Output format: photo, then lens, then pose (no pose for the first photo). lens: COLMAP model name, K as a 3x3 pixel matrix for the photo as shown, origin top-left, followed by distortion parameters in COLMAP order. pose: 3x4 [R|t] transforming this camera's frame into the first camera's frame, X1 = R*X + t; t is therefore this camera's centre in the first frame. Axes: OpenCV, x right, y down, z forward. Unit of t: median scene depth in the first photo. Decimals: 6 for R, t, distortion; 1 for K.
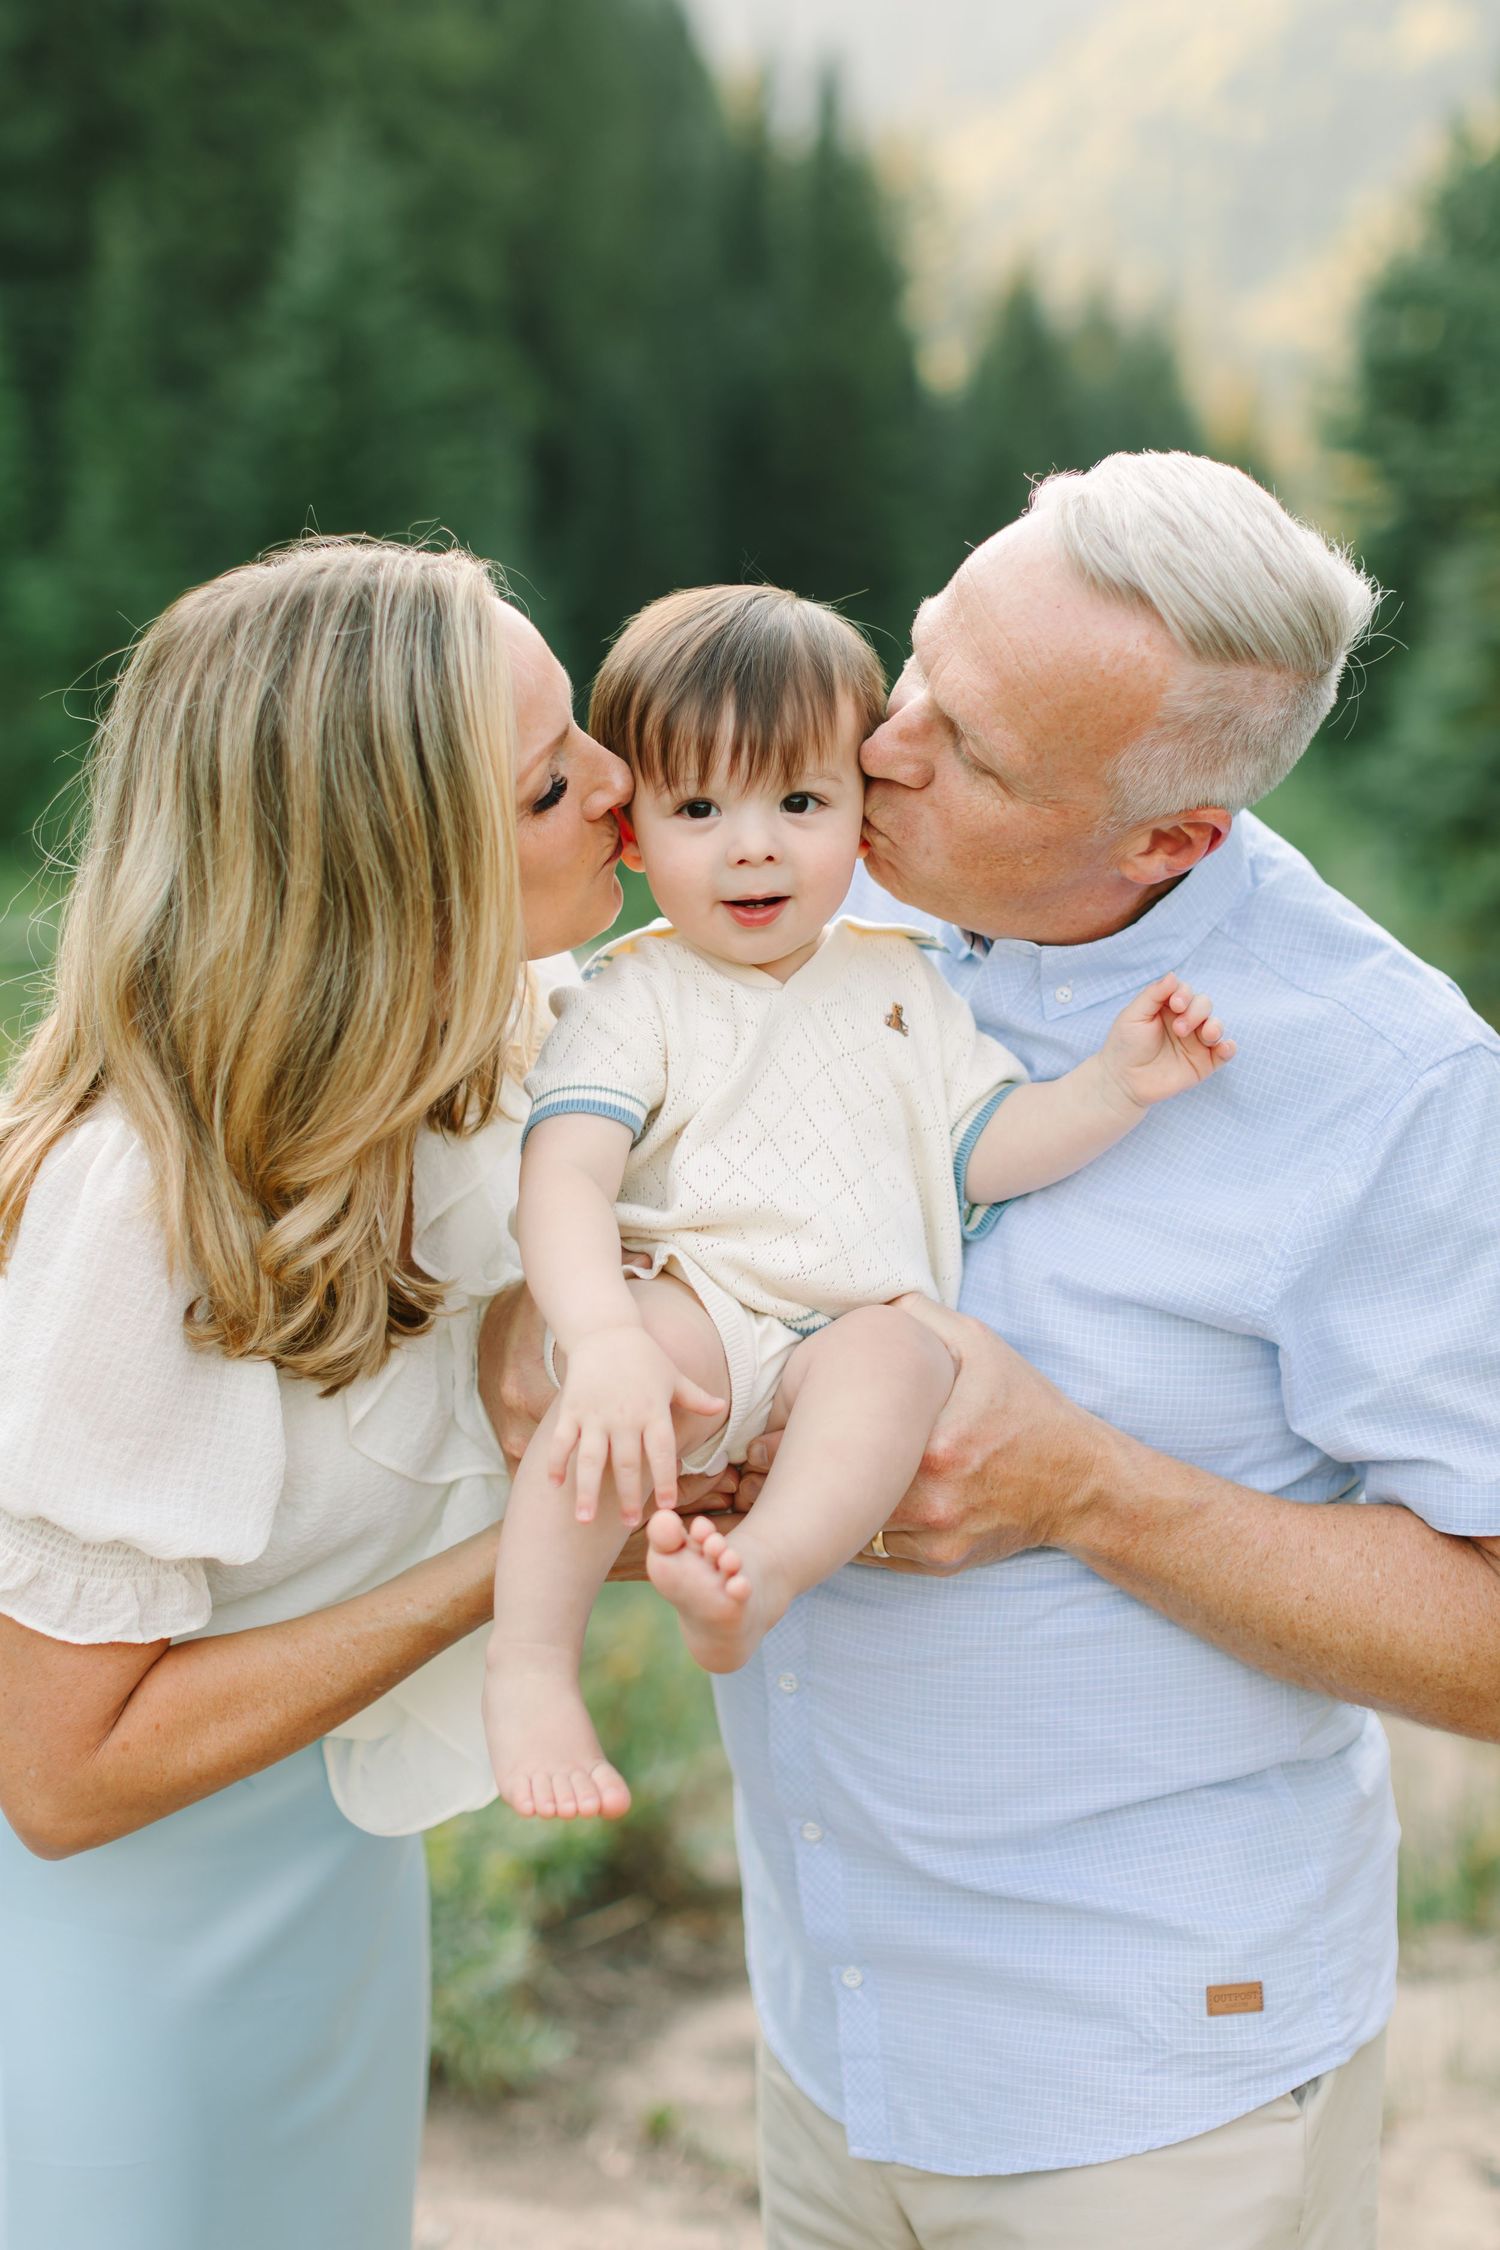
lens RADIAL K [[3500.6, 0, 759.3], [0, 3500.6, 1165.7], [0, 0, 1]] dist [0.037829, -0.053412]
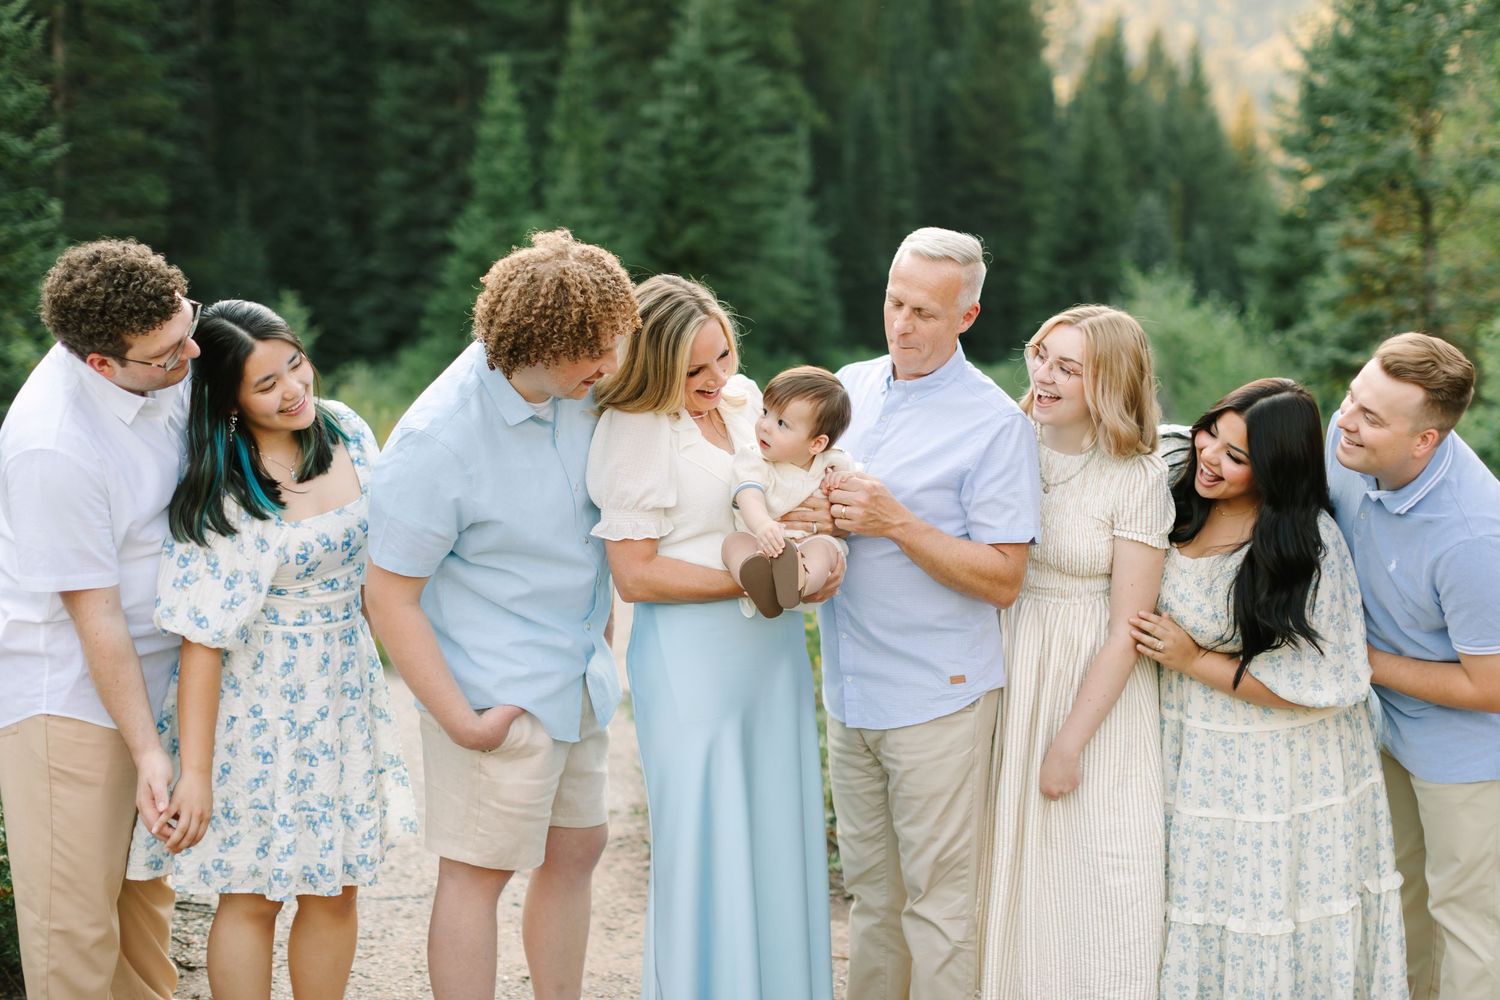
lens RADIAL K [[2241.0, 0, 776.2], [0, 2241.0, 500.5], [0, 0, 1]] dist [0.041215, -0.066993]
pose [[0.996587, 0.018529, -0.080440, 0.007186], [-0.021318, 0.999196, -0.033953, 0.007621], [0.079746, 0.035552, 0.996181, -0.066522]]
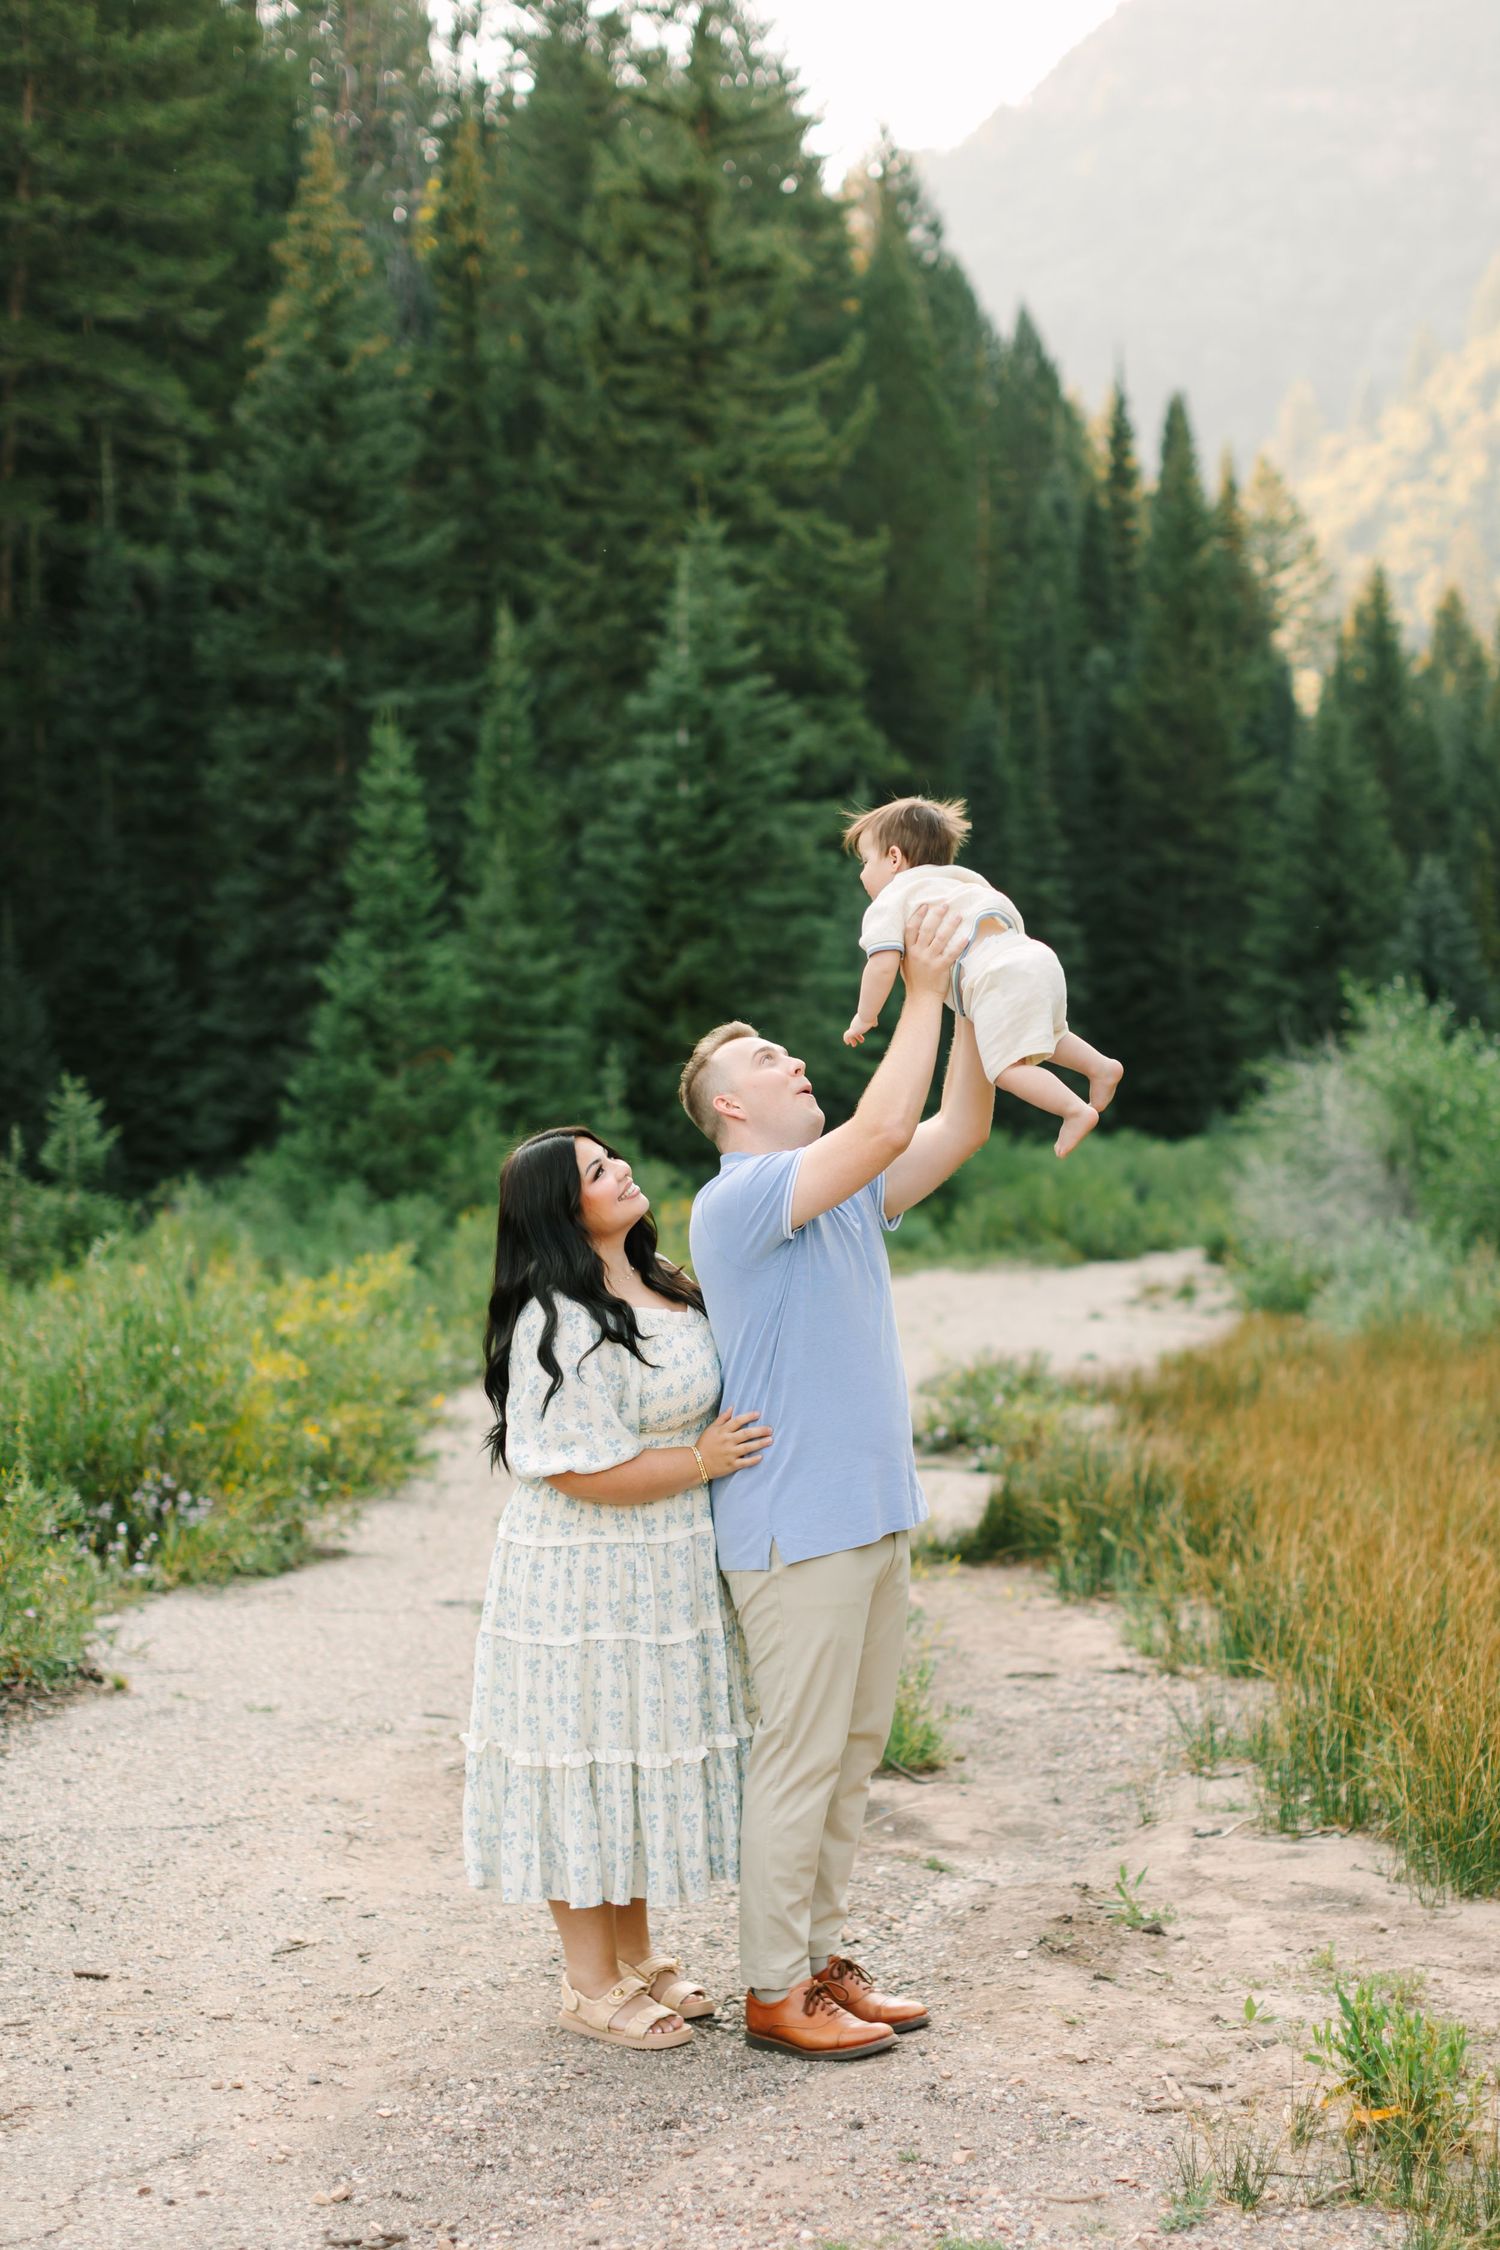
lens RADIAL K [[3787.6, 0, 817.2], [0, 3787.6, 1131.1], [0, 0, 1]] dist [0.043902, -0.061633]
pose [[0.993869, -0.026312, -0.107391, 0.030437], [0.015735, 0.995045, -0.098172, 0.012572], [0.109442, 0.095880, 0.989358, -0.130837]]
